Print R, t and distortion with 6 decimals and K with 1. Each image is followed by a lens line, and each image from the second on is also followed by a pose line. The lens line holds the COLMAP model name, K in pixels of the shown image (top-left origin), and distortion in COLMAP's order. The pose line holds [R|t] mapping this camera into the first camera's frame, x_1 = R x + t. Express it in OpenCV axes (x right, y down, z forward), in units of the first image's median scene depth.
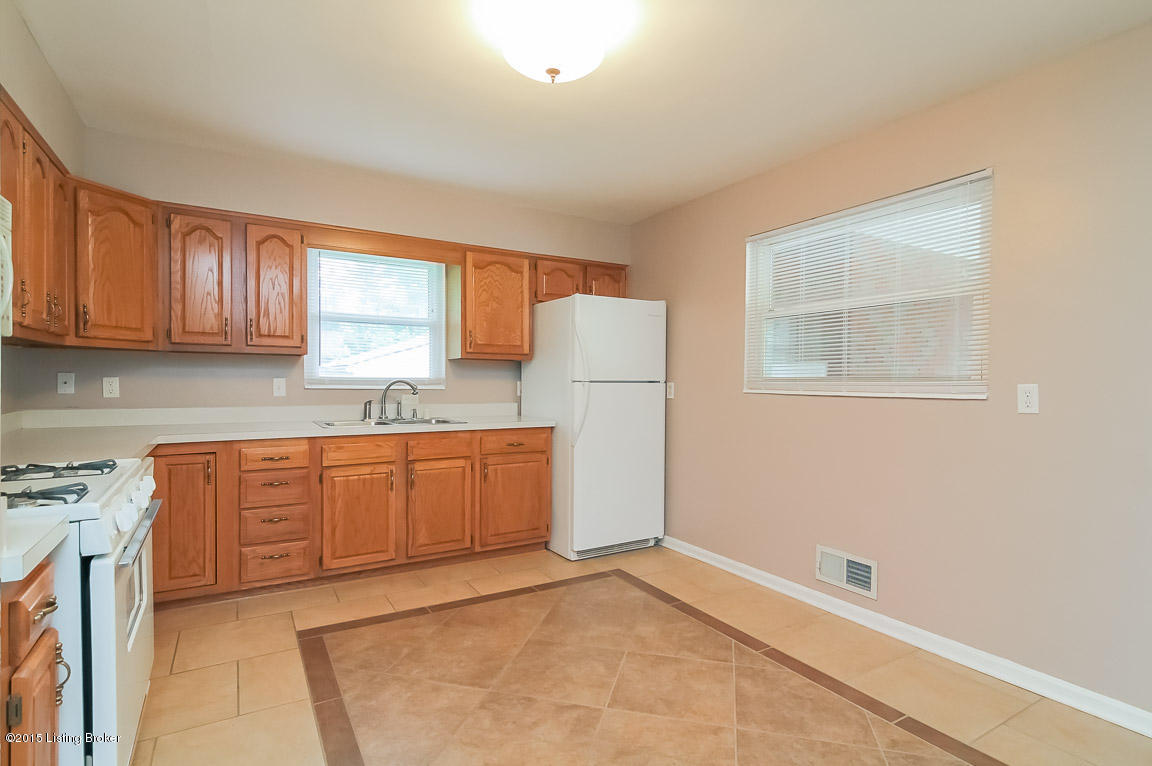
lens RADIAL K [[578.8, 0, 582.8], [0, 578.8, 387.2], [0, 0, 1]] dist [0.026782, -0.014153]
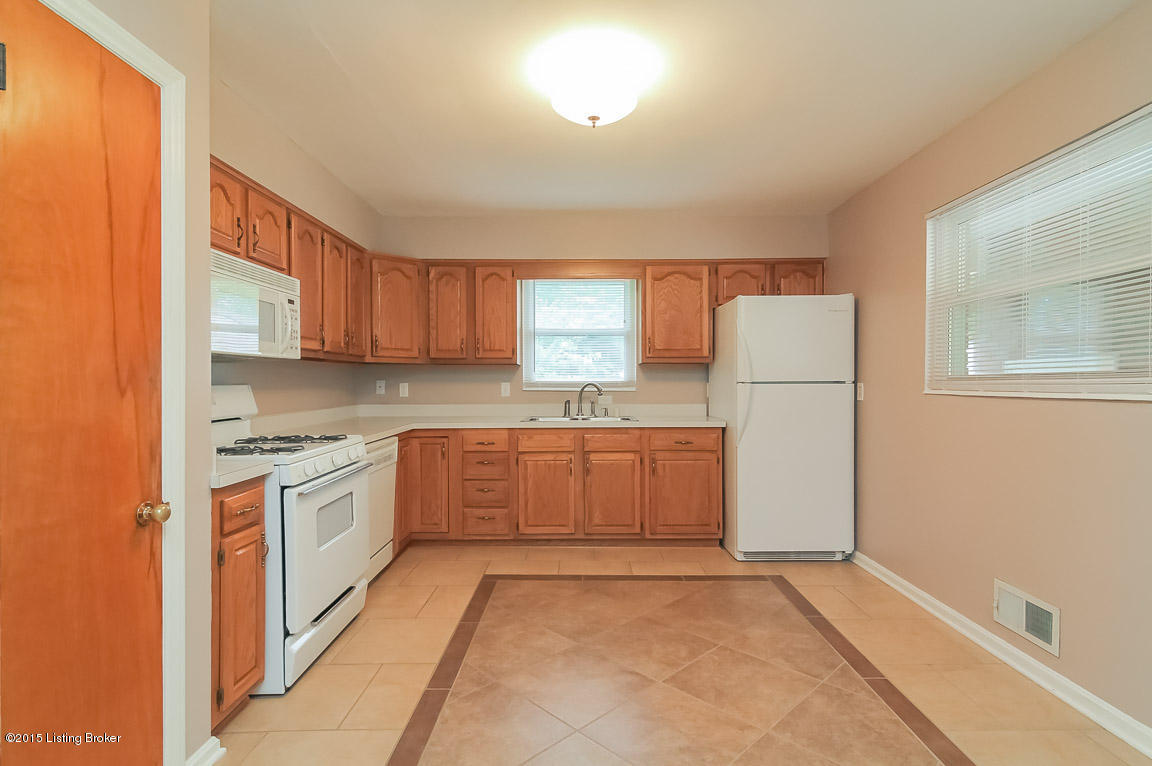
lens RADIAL K [[578.8, 0, 582.8], [0, 578.8, 387.2], [0, 0, 1]] dist [0.026782, -0.014153]
pose [[0.855421, -0.005852, -0.517900, 0.311458], [0.002832, 0.999974, -0.006622, 0.004356], [0.517925, 0.004198, 0.855416, -0.005580]]
